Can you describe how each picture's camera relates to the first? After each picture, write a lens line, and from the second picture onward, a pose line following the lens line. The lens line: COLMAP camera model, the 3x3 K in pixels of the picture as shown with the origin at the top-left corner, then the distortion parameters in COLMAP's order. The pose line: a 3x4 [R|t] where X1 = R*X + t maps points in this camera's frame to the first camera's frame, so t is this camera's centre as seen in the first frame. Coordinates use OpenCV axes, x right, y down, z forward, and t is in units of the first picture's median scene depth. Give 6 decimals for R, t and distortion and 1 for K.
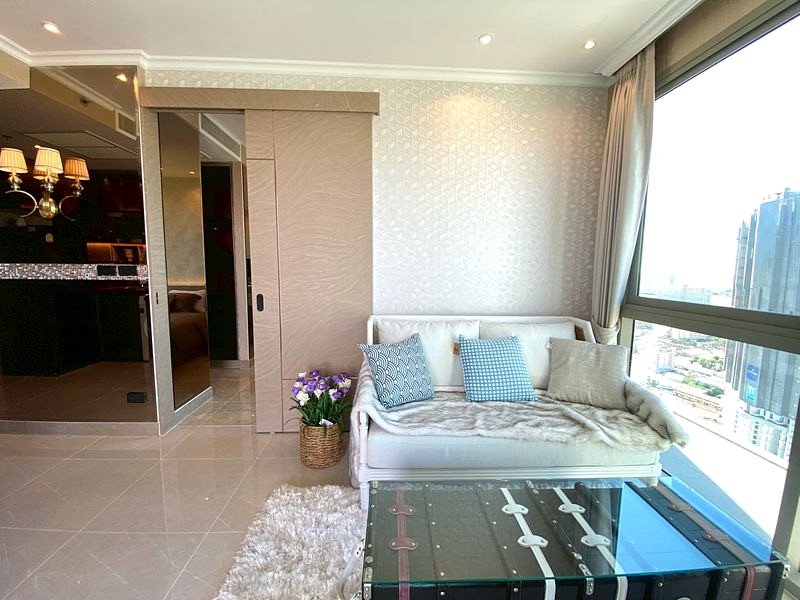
lens RADIAL K [[329.3, 0, 403.5], [0, 329.3, 297.7], [0, 0, 1]] dist [-0.000165, -0.007796]
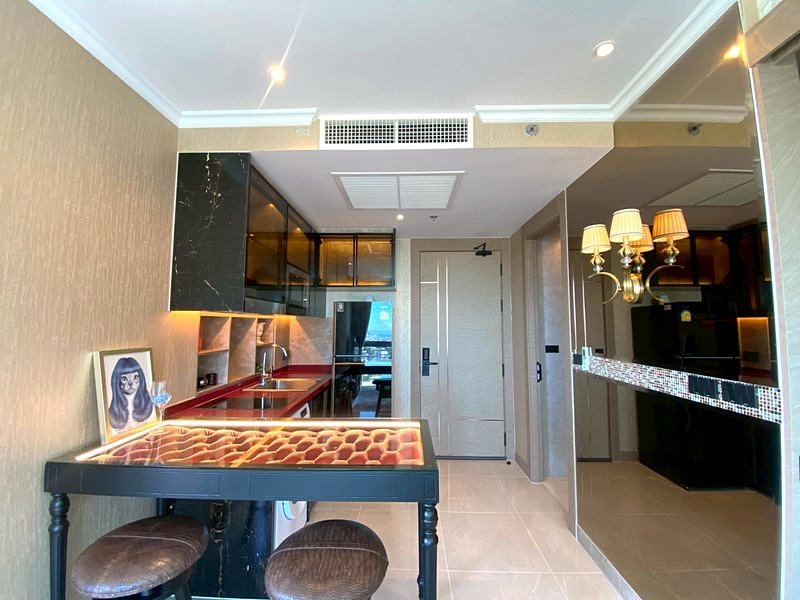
lens RADIAL K [[329.3, 0, 404.0], [0, 329.3, 296.1], [0, 0, 1]] dist [-0.000165, -0.007796]
pose [[-0.077100, -0.091427, -0.992823, -0.300072], [-0.098141, 0.991647, -0.083698, -0.140674], [0.992181, 0.090983, -0.085429, 0.532138]]
